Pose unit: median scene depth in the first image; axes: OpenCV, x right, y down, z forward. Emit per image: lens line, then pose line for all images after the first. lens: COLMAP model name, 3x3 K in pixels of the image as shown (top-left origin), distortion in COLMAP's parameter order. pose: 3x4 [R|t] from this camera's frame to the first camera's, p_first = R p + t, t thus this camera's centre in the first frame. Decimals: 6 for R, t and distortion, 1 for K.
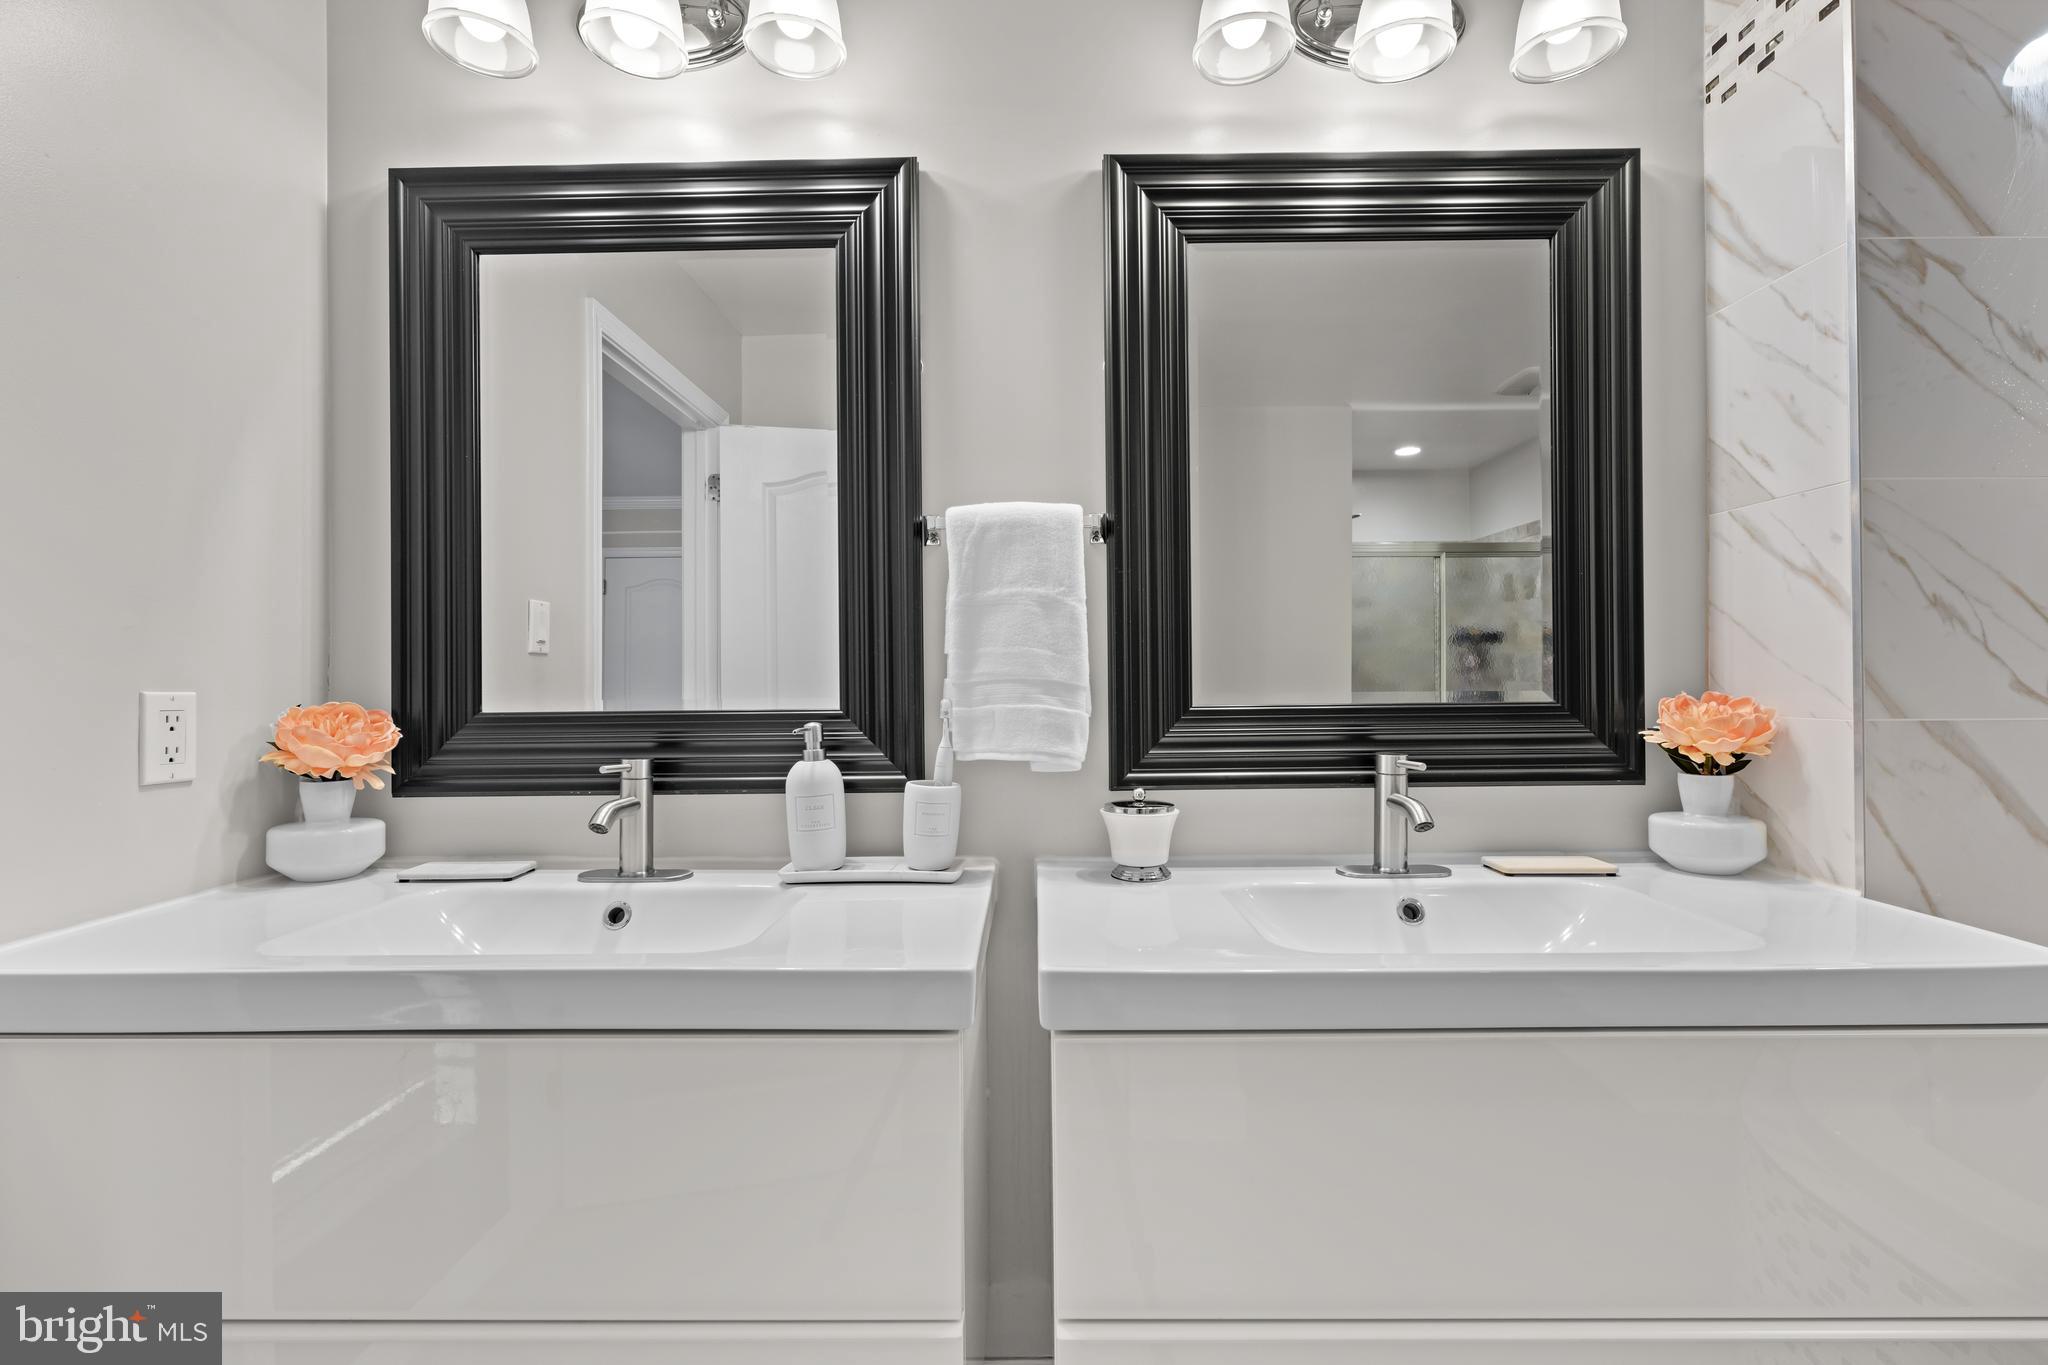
lens RADIAL K [[875.0, 0, 1024.0], [0, 875.0, 673.9], [0, 0, 1]] dist [0.000740, -0.000068]
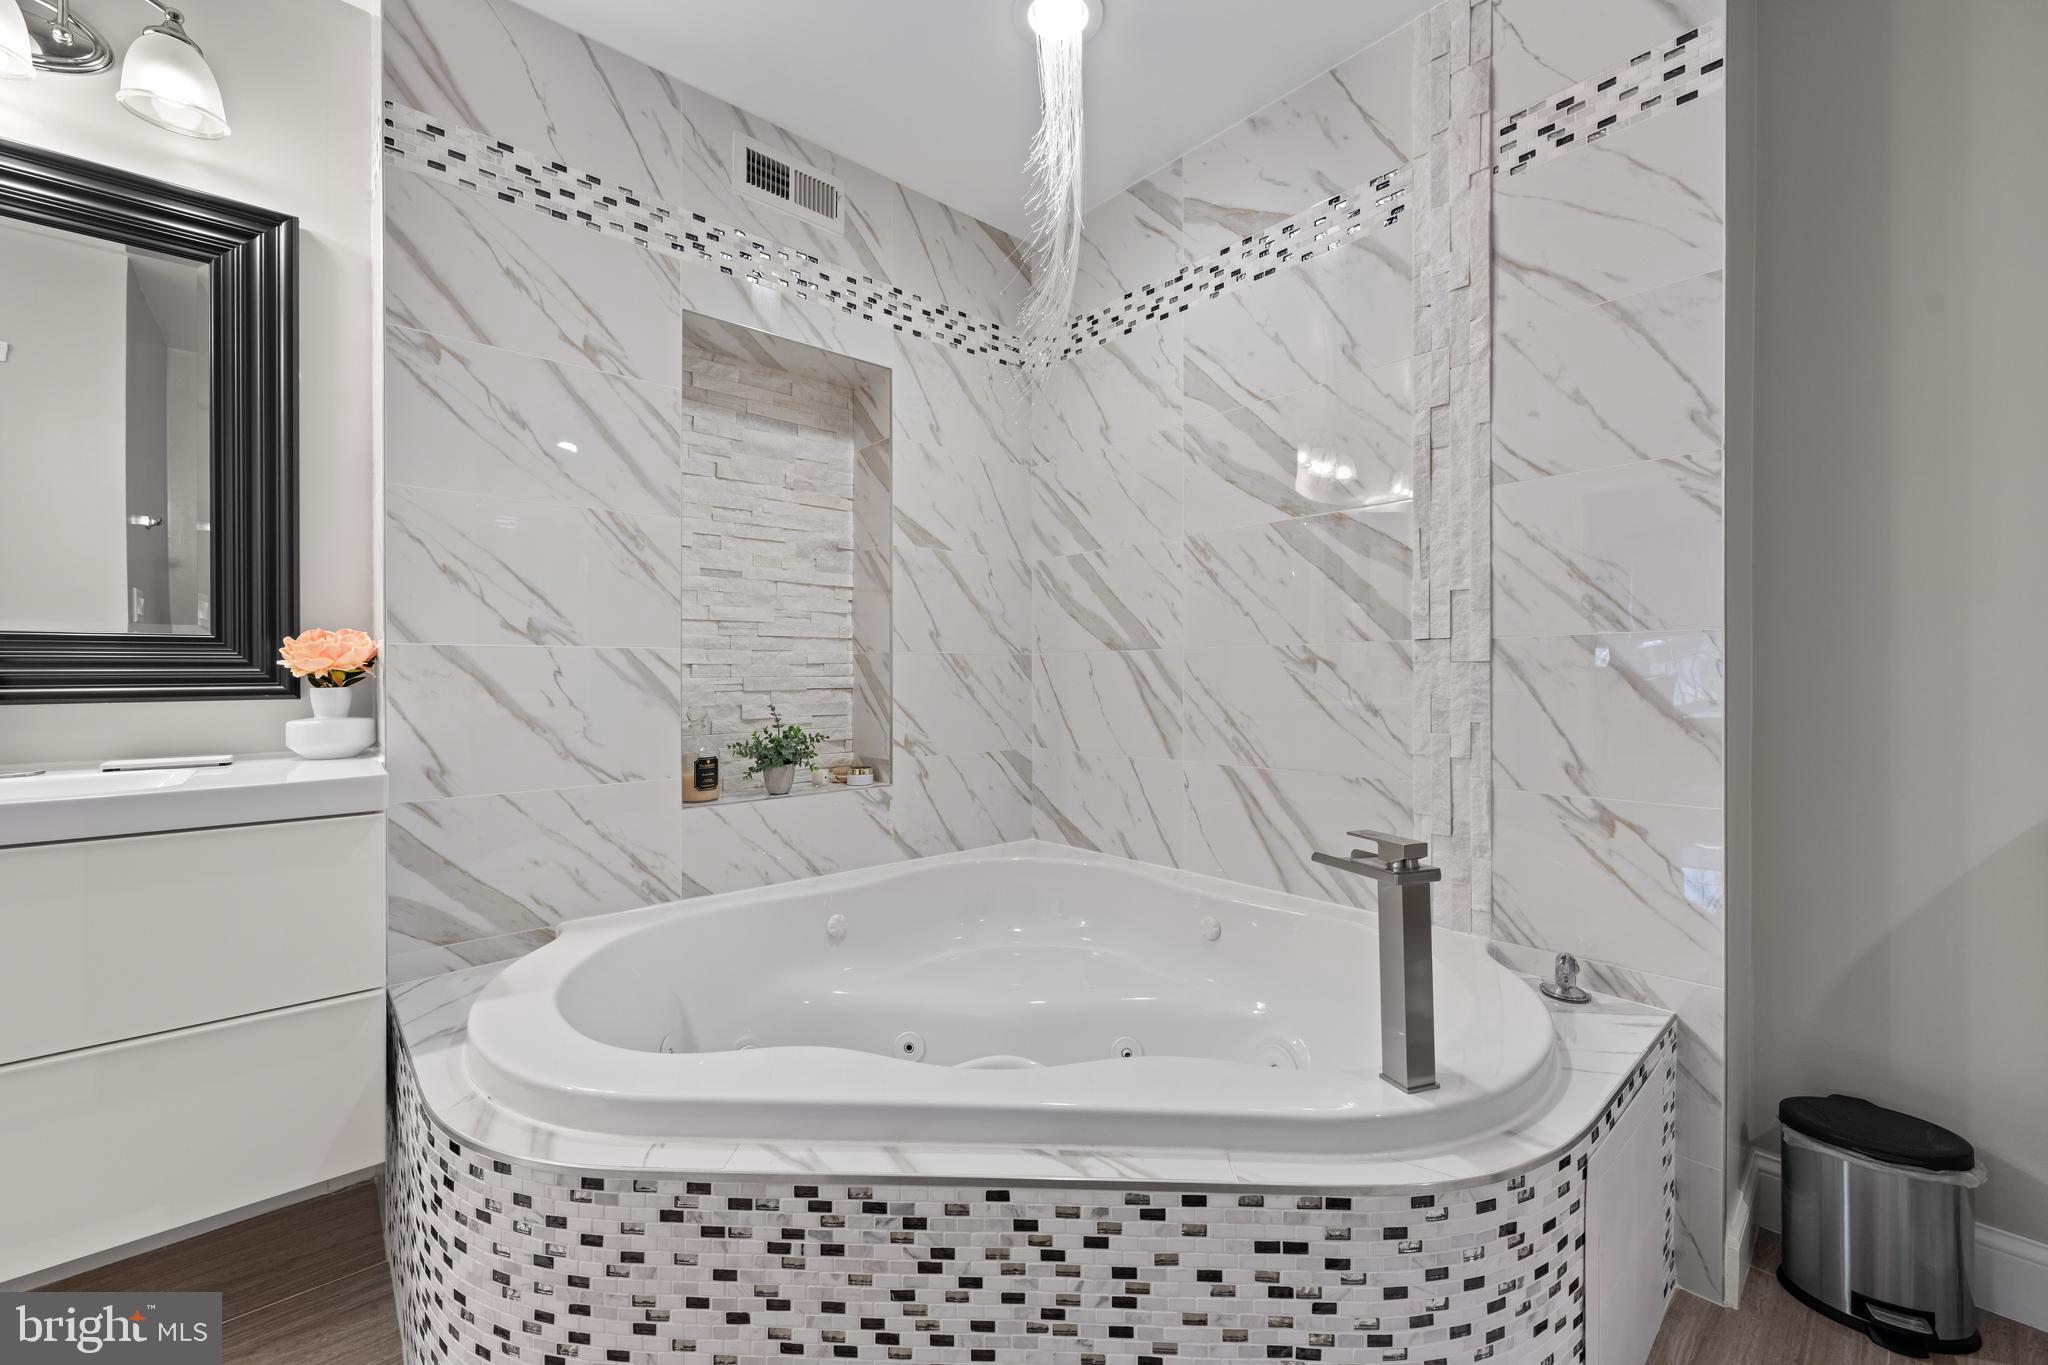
lens RADIAL K [[828.8, 0, 1020.4], [0, 828.8, 678.8], [0, 0, 1]] dist [0.002182, -0.000074]
pose [[0.735842, -0.002335, 0.677150, 0.788226], [0.003951, 0.999992, -0.000845, 0.117958], [-0.677142, 0.003297, 0.735845, -0.782386]]
